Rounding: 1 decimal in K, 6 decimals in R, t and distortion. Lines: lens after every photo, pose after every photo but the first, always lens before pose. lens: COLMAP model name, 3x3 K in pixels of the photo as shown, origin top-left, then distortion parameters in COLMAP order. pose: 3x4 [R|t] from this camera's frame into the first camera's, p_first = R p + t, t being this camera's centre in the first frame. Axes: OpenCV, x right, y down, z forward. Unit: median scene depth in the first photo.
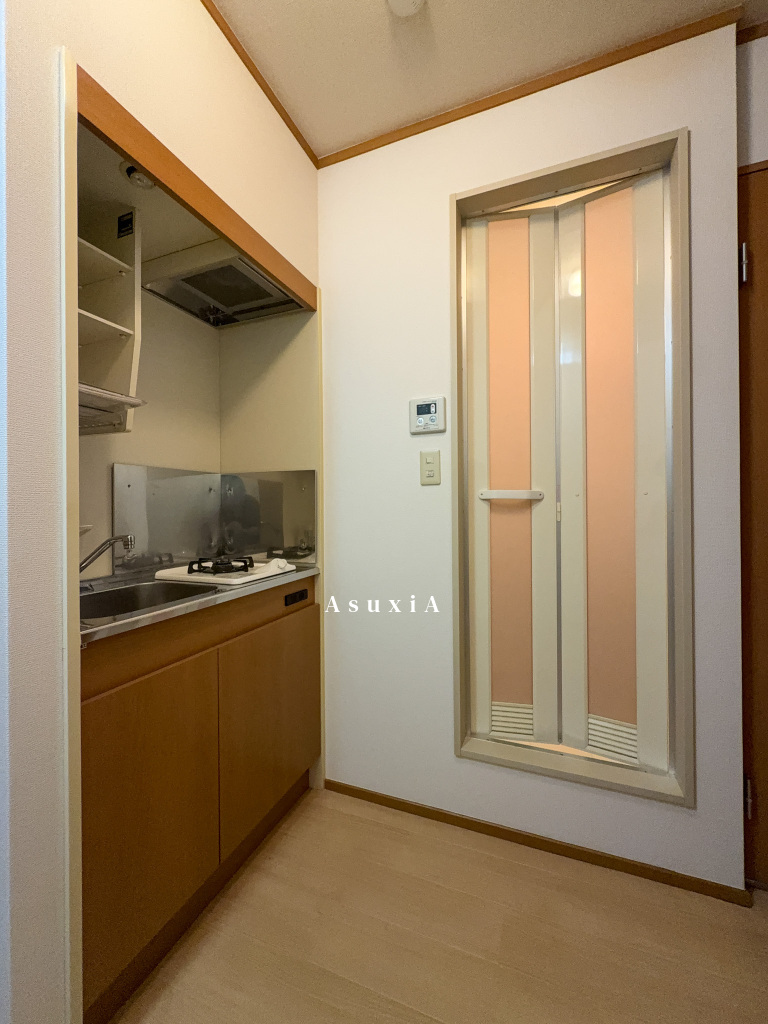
lens RADIAL K [[408.8, 0, 382.8], [0, 408.8, 511.1], [0, 0, 1]] dist [0.000049, -0.000515]
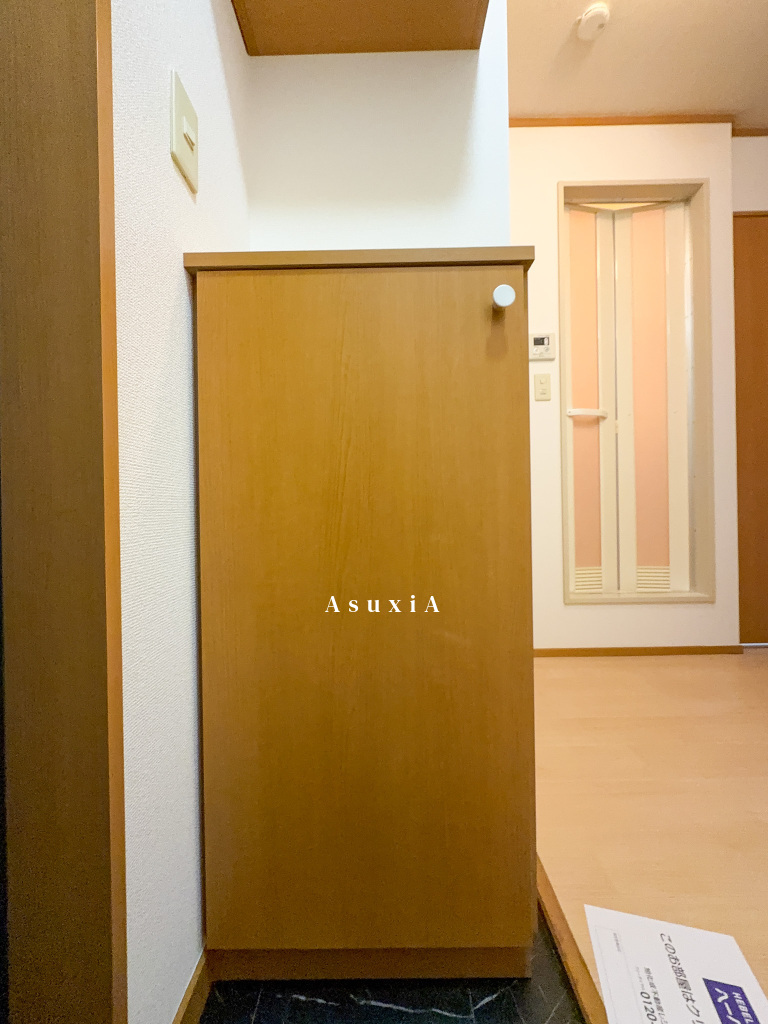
lens RADIAL K [[408.8, 0, 387.5], [0, 408.8, 513.2], [0, 0, 1]] dist [0.000049, -0.000515]
pose [[0.932588, -0.016415, 0.360570, -0.829247], [0.017231, 0.999851, 0.000951, 0.287847], [-0.360532, 0.005326, 0.932732, -0.032983]]
